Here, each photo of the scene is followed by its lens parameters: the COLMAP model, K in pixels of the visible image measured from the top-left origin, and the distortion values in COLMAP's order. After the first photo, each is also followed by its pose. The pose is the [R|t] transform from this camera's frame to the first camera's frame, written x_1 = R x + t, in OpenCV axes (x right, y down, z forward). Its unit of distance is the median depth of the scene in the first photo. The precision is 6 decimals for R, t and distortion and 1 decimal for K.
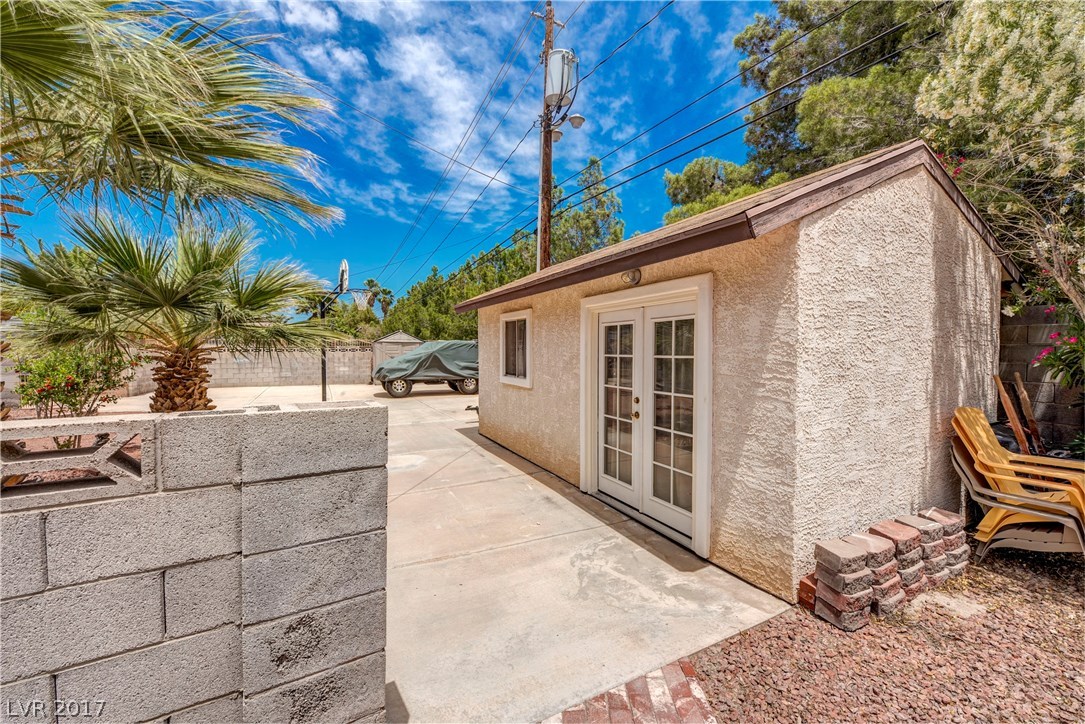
lens RADIAL K [[429.7, 0, 542.5], [0, 429.7, 362.0], [0, 0, 1]] dist [-0.013352, -0.000388]
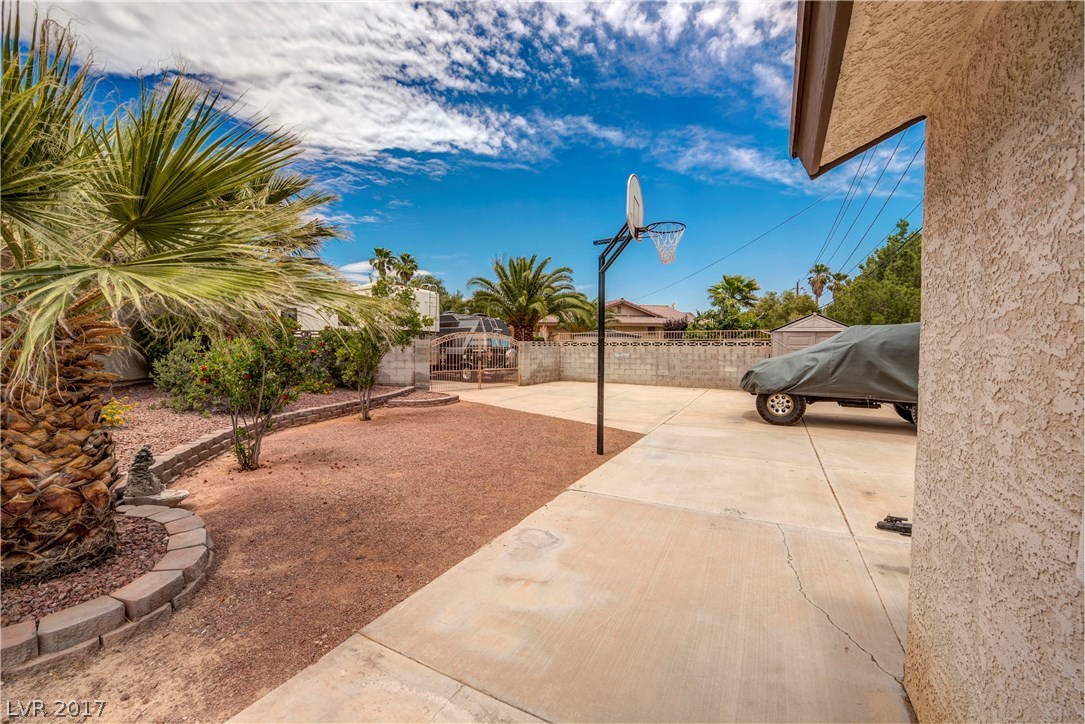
lens RADIAL K [[429.7, 0, 542.5], [0, 429.7, 362.0], [0, 0, 1]] dist [-0.013352, -0.000388]
pose [[0.561858, 0.033449, -0.826557, -0.030250], [-0.030510, 0.999340, 0.019701, -0.001620], [0.826671, 0.014149, 0.562508, 0.324417]]
